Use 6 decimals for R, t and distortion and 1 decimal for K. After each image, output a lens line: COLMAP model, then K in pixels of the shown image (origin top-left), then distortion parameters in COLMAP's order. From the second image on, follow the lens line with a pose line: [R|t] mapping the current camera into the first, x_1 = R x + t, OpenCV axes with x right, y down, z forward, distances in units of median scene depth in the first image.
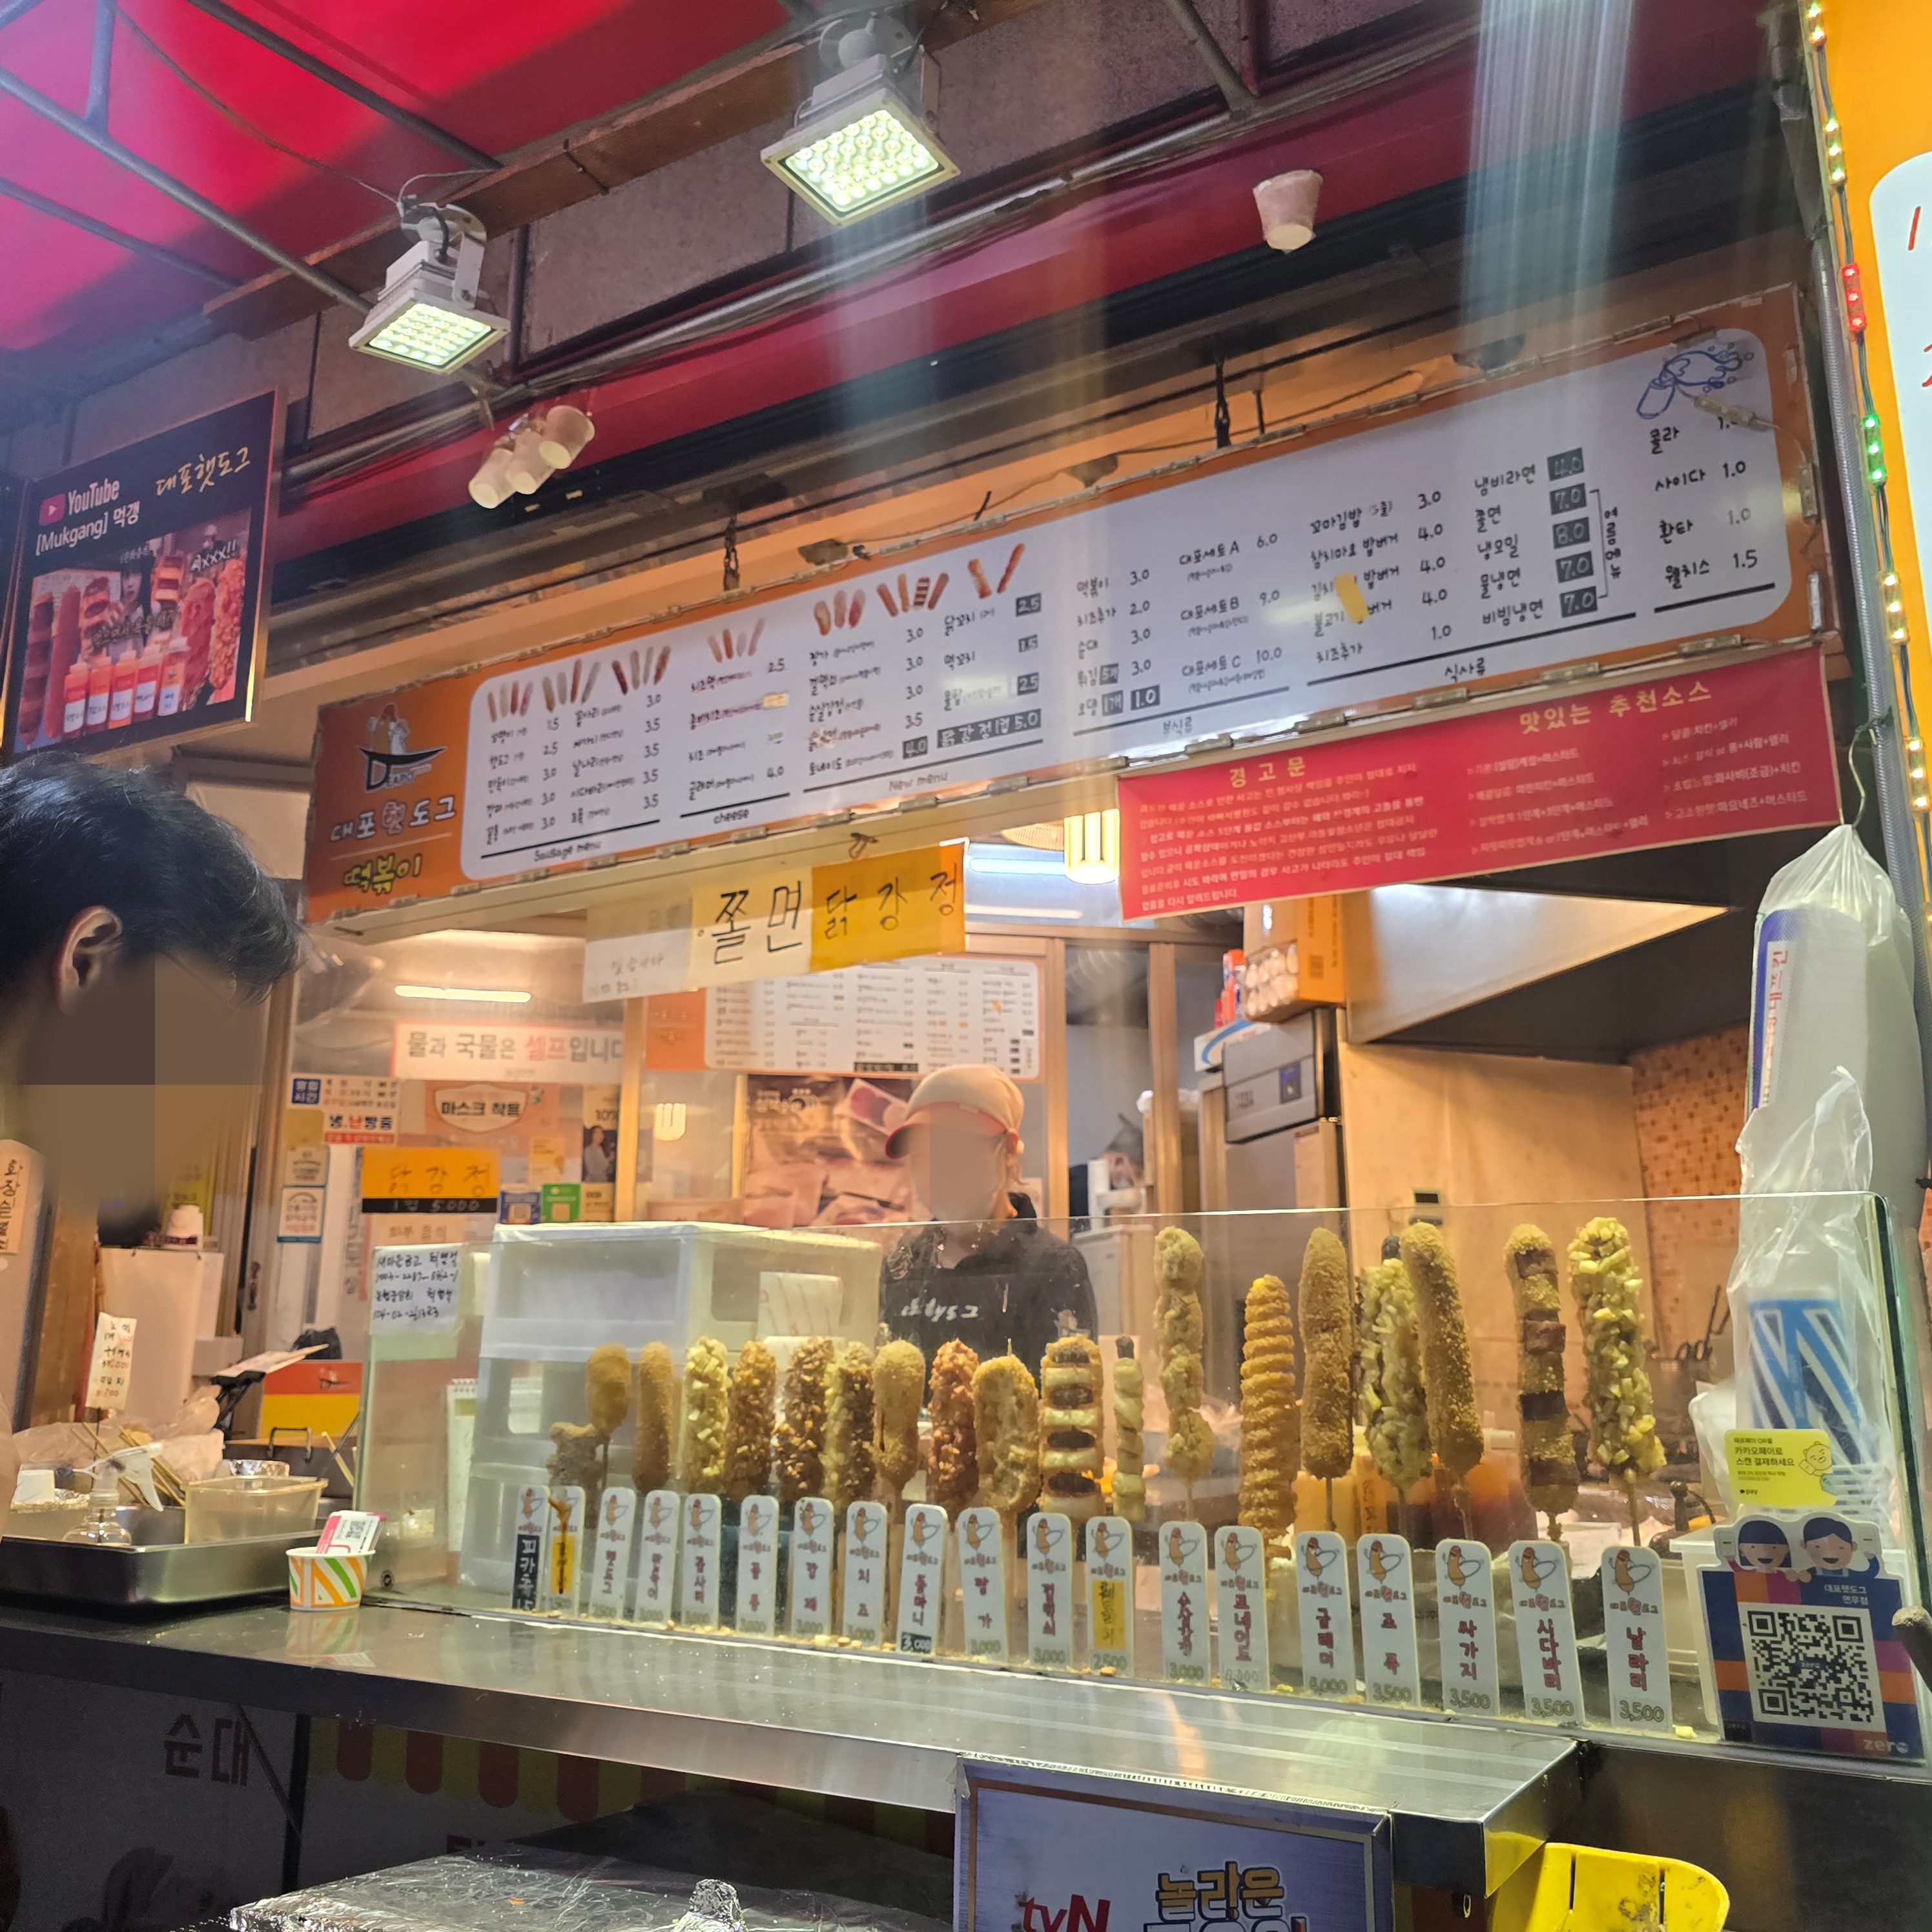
lens RADIAL K [[1744.2, 0, 963.8], [0, 1744.2, 971.8], [0, 0, 1]] dist [0.060097, -0.089332]
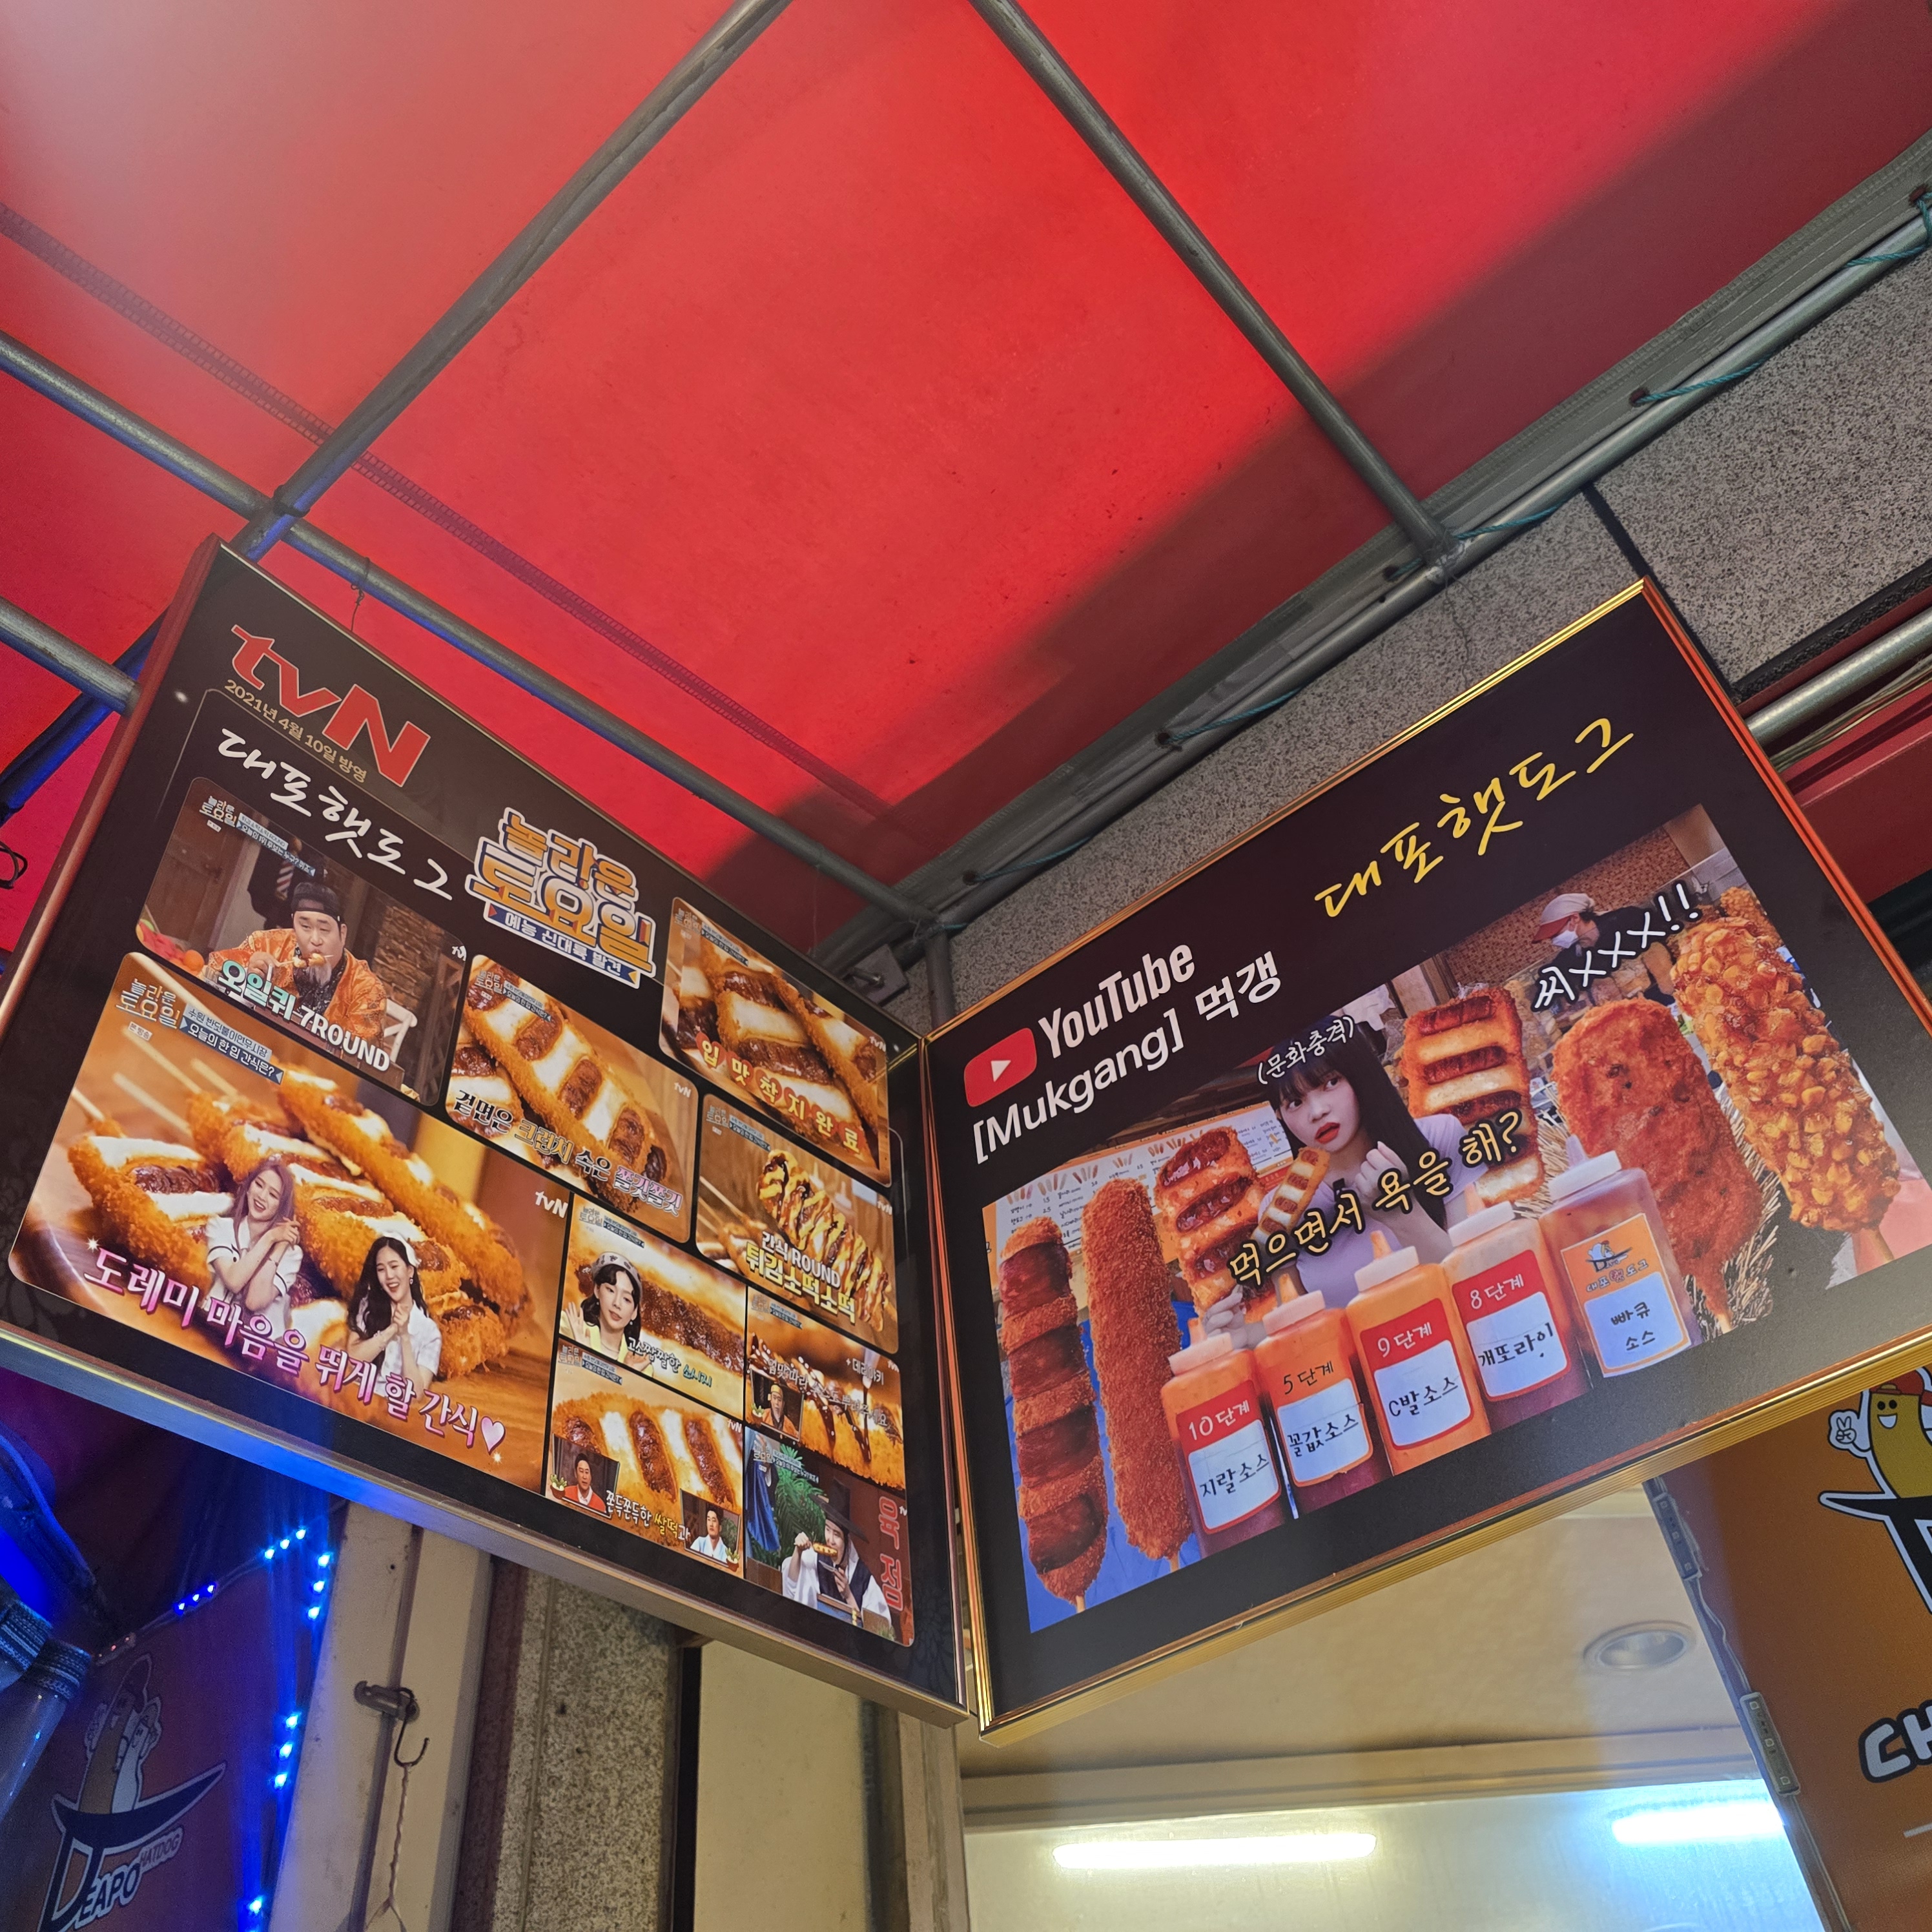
lens RADIAL K [[1744.2, 0, 964.2], [0, 1744.2, 967.9], [0, 0, 1]] dist [0.060097, -0.089332]
pose [[0.982564, -0.178353, -0.052516, -0.529116], [0.119833, 0.823464, -0.554569, -0.041901], [0.142154, 0.538607, 0.830479, 0.657250]]
